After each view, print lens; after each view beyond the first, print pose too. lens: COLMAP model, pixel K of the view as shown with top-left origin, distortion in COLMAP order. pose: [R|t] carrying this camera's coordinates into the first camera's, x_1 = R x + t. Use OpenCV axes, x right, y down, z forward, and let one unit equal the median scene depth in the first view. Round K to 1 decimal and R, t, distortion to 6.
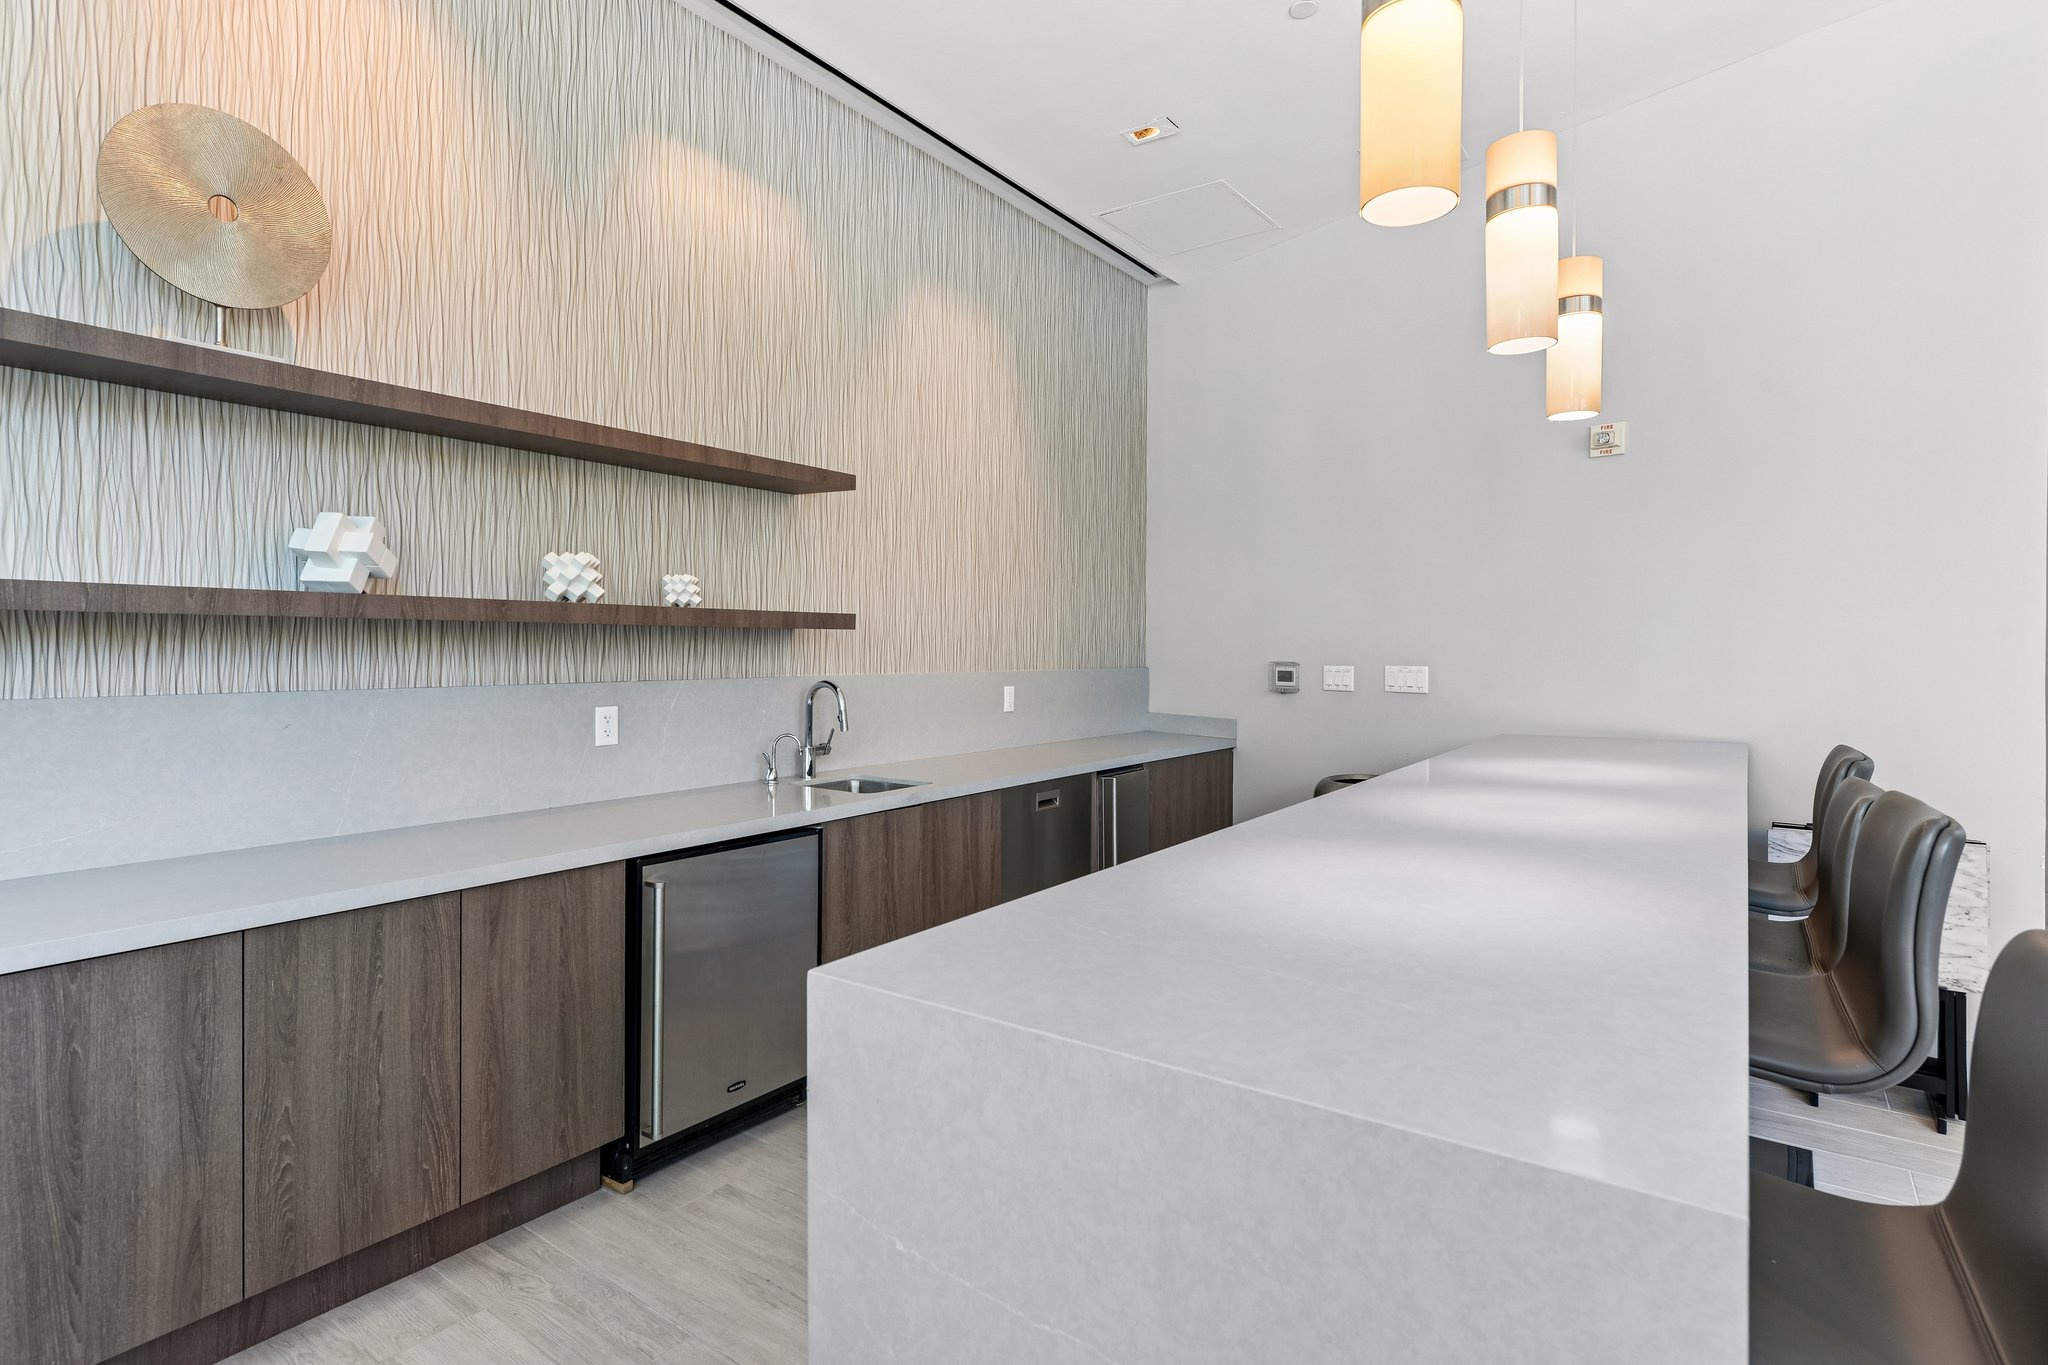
lens RADIAL K [[1012.4, 0, 1027.9], [0, 1012.4, 661.0], [0, 0, 1]] dist [-0.000182, -0.001376]
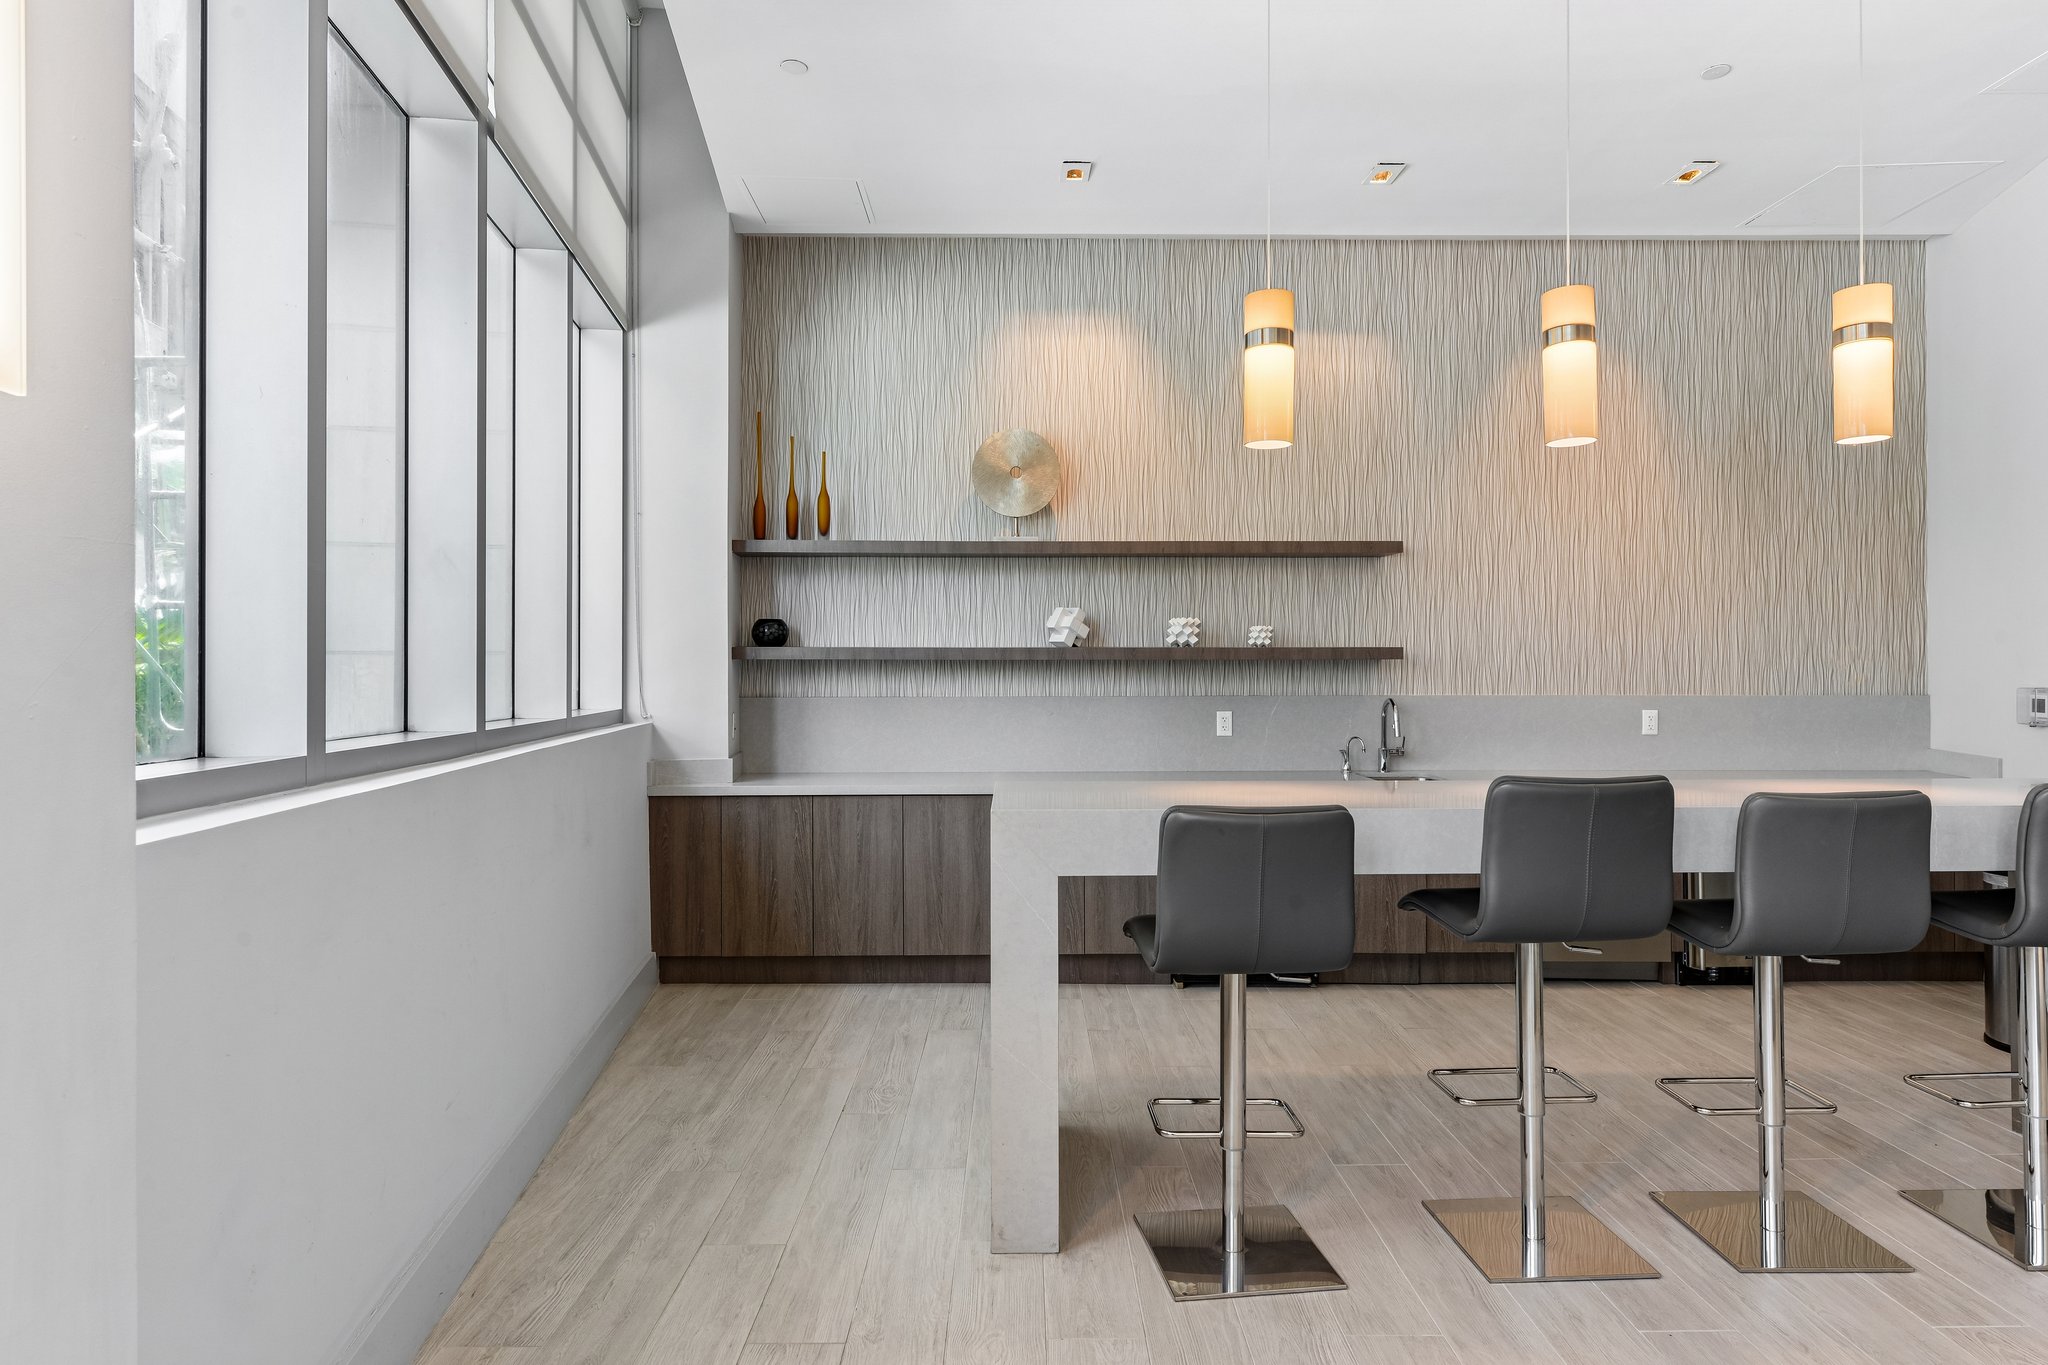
lens RADIAL K [[1181.5, 0, 1023.0], [0, 1181.5, 683.8], [0, 0, 1]] dist [-0.001619, -0.000798]
pose [[0.585460, -0.002480, -0.810697, 0.886122], [-0.006567, 0.999948, -0.007801, 0.018101], [0.810674, 0.009892, 0.585414, -0.328214]]
